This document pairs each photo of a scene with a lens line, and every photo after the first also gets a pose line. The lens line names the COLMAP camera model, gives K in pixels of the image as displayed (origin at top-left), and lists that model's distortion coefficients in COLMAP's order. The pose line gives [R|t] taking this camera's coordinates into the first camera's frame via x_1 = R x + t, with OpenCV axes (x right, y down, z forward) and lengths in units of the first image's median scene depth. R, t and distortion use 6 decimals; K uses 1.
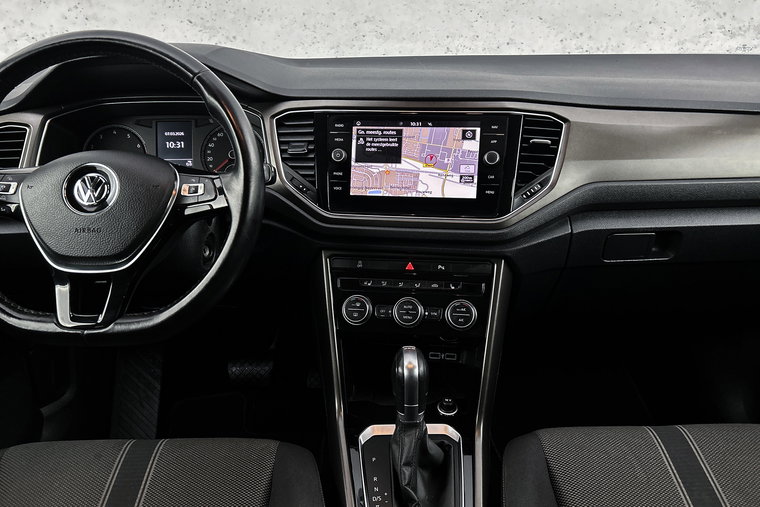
lens RADIAL K [[569.4, 0, 375.9], [0, 569.4, 252.8], [0, 0, 1]] dist [0.085947, -0.112683]
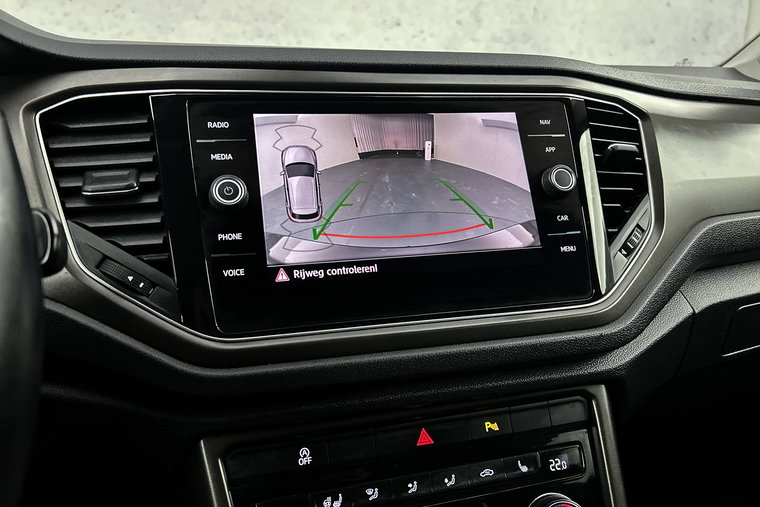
lens RADIAL K [[585.8, 0, 380.0], [0, 585.8, 253.5], [0, 0, 1]] dist [0.046869, -0.122686]
pose [[0.915533, -0.082151, 0.393765, -0.134974], [0.148369, 0.978865, -0.140747, -0.055110], [-0.373880, 0.187281, 0.908372, 0.600457]]
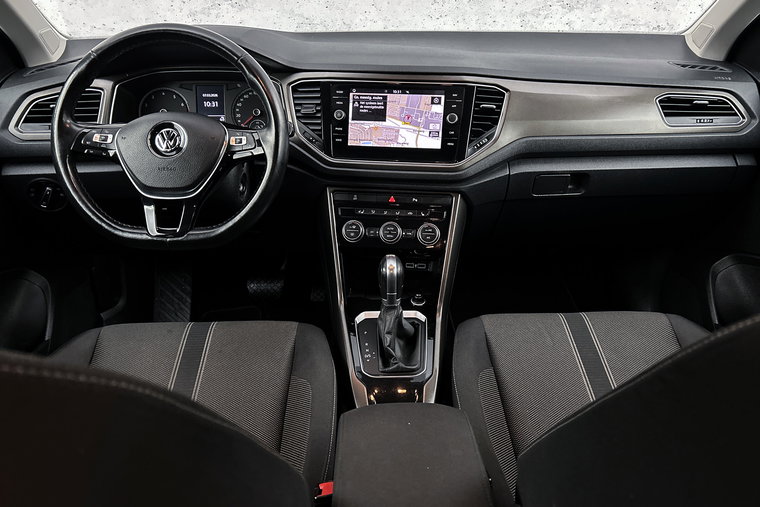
lens RADIAL K [[569.2, 0, 380.0], [0, 569.2, 253.5], [0, 0, 1]] dist [0.072433, -0.085353]
pose [[0.999633, 0.002090, 0.027025, -0.005623], [-0.004561, 0.995776, 0.091708, 0.029622], [-0.026719, -0.091797, 0.995419, -0.370931]]
